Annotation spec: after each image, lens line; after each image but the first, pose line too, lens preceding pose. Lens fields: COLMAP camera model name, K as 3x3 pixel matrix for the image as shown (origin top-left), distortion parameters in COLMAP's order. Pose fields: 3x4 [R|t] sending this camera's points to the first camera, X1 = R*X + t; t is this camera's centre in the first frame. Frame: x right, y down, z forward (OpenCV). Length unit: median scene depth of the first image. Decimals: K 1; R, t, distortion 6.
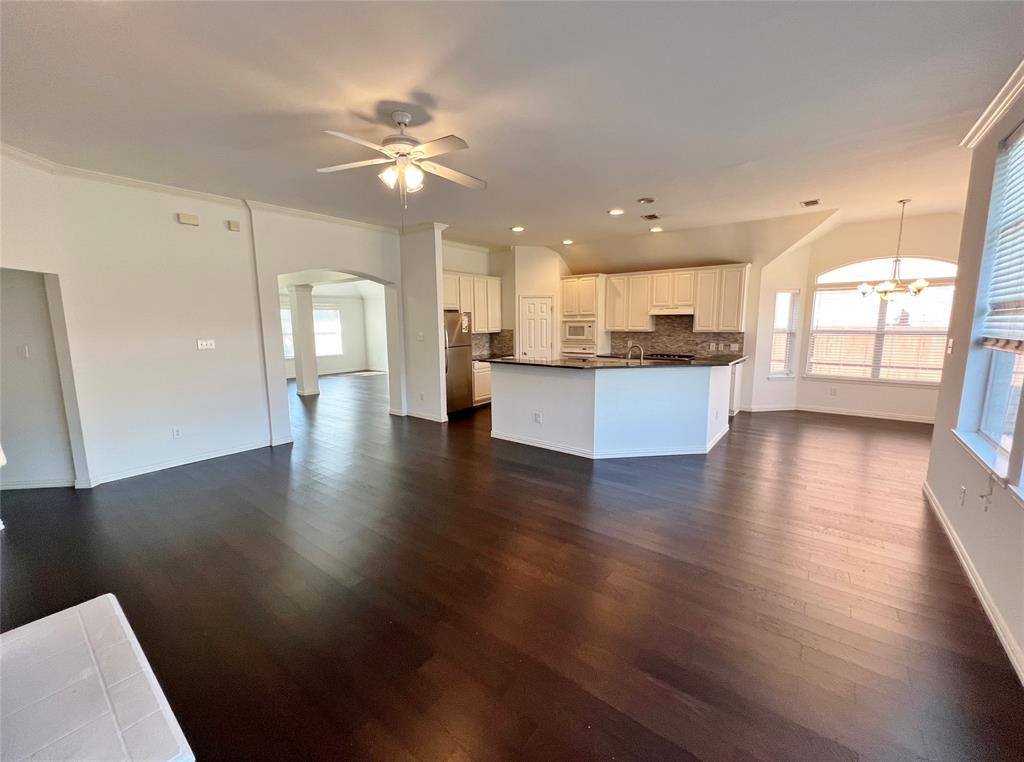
lens RADIAL K [[412.2, 0, 513.0], [0, 412.2, 382.4], [0, 0, 1]] dist [-0.003554, 0.001144]
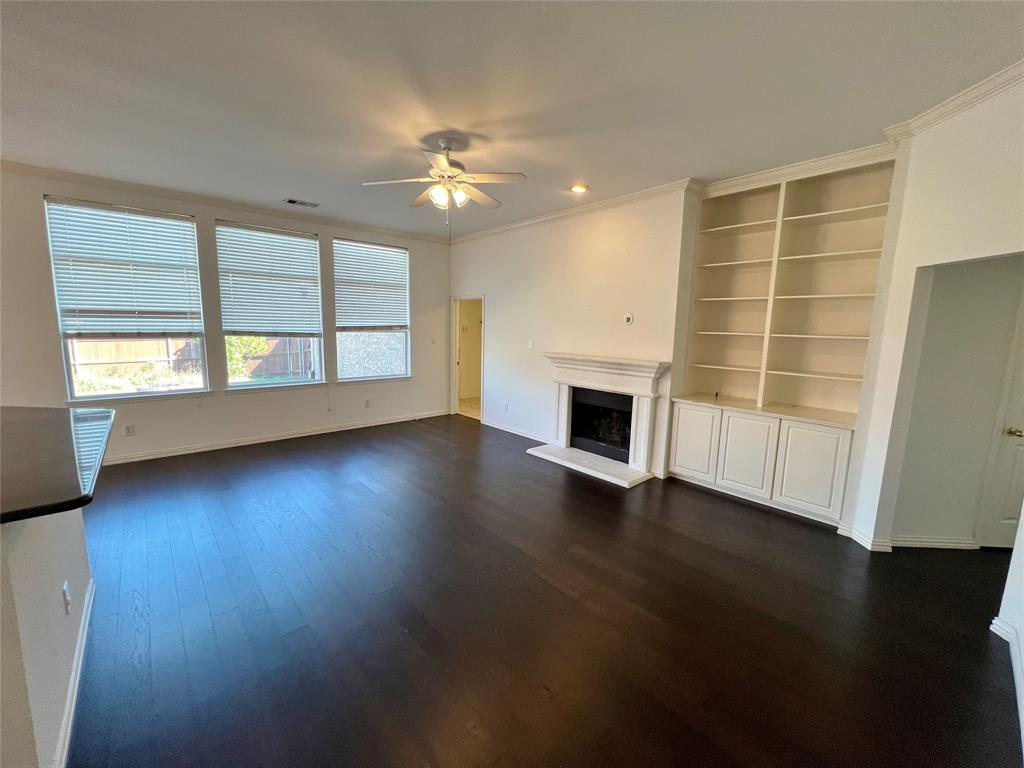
lens RADIAL K [[412.2, 0, 512.4], [0, 412.2, 386.3], [0, 0, 1]] dist [-0.003554, 0.001144]
pose [[-0.983872, -0.036332, 0.175144, -0.244821], [0.015489, 0.958171, 0.285778, -0.120870], [-0.178201, 0.283882, -0.942155, 0.813982]]
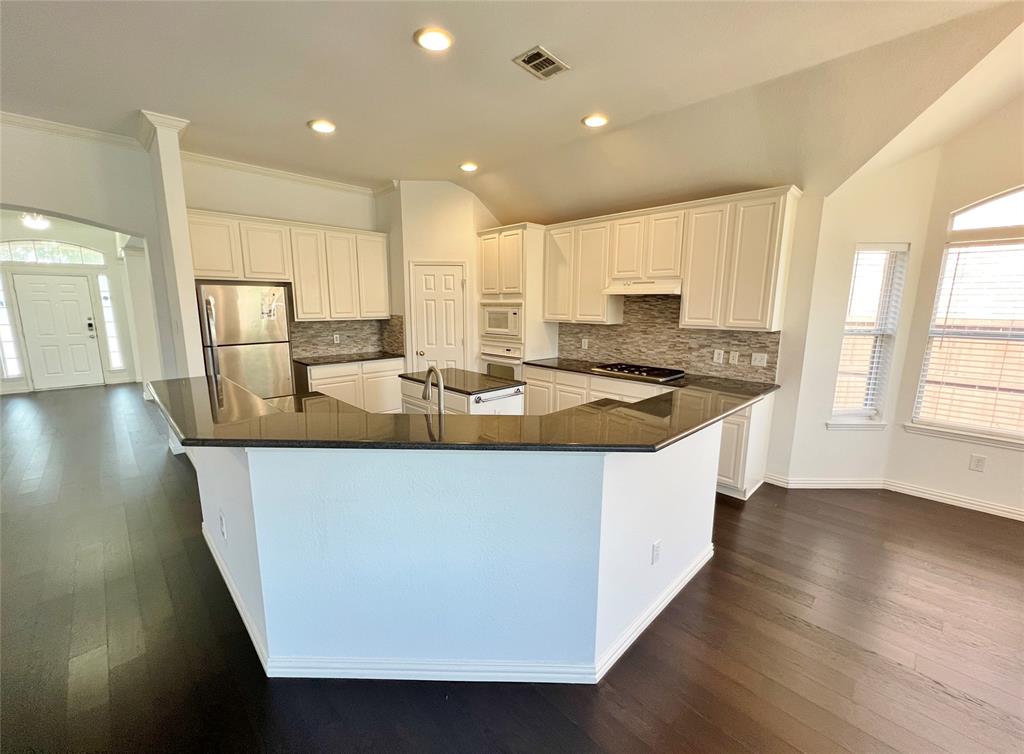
lens RADIAL K [[419.7, 0, 513.6], [0, 419.7, 376.7], [0, 0, 1]] dist [0.000163, -0.000044]
pose [[0.990768, 0.038902, -0.129867, 0.277843], [-0.035394, 0.998946, 0.029214, -0.063290], [0.130867, -0.024348, 0.991101, 0.404697]]
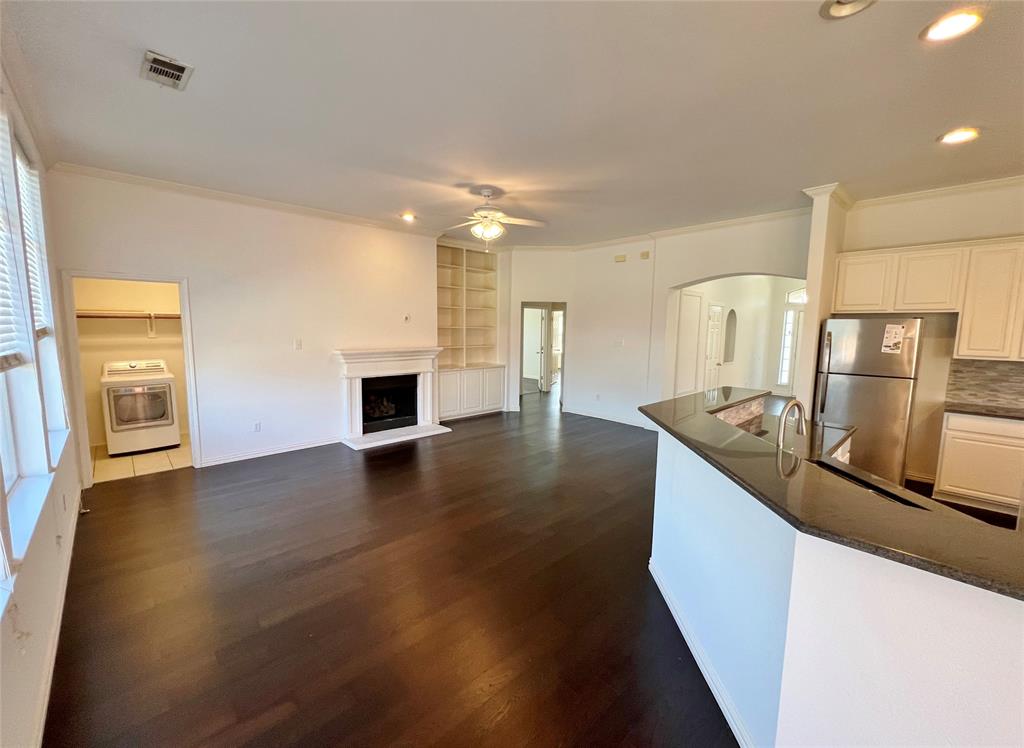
lens RADIAL K [[419.7, 0, 503.7], [0, 419.7, 374.2], [0, 0, 1]] dist [0.000163, -0.000044]
pose [[-0.157643, 0.124044, -0.979674, 0.478672], [-0.156611, 0.976383, 0.148828, -0.086355], [0.974998, 0.176889, -0.134493, 0.509206]]
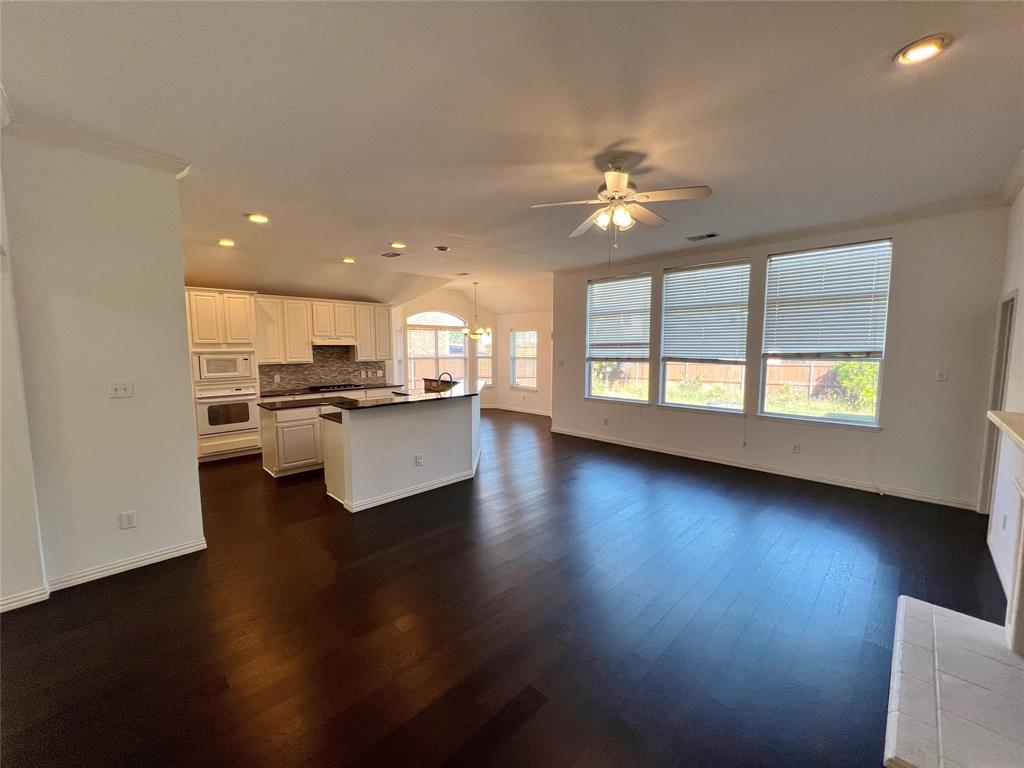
lens RADIAL K [[412.2, 0, 508.1], [0, 412.2, 383.9], [0, 0, 1]] dist [-0.003554, 0.001144]
pose [[0.128476, -0.080597, 0.988432, -0.520960], [0.148135, 0.987070, 0.061232, -0.067977], [-0.980587, 0.138554, 0.138754, 0.445753]]
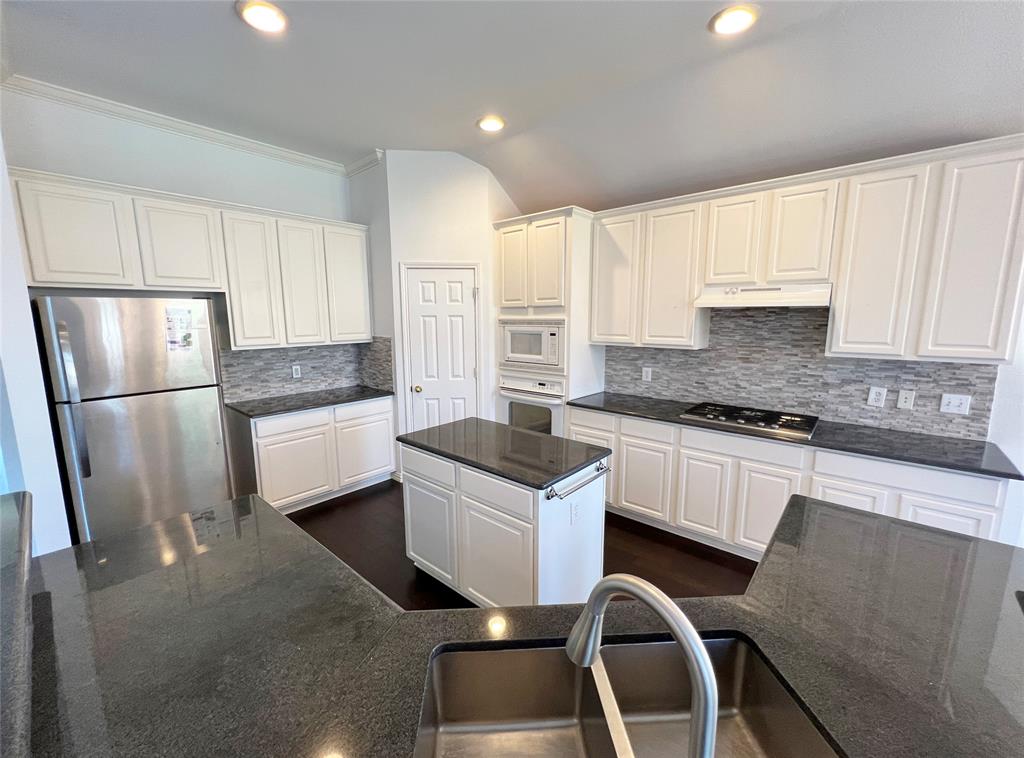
lens RADIAL K [[412.2, 0, 513.5], [0, 412.2, 377.6], [0, 0, 1]] dist [-0.003554, 0.001144]
pose [[0.998359, 0.015293, -0.055184, 0.176087], [-0.015013, 0.999872, 0.005485, -0.095159], [0.055261, -0.004648, 0.998461, 0.587941]]
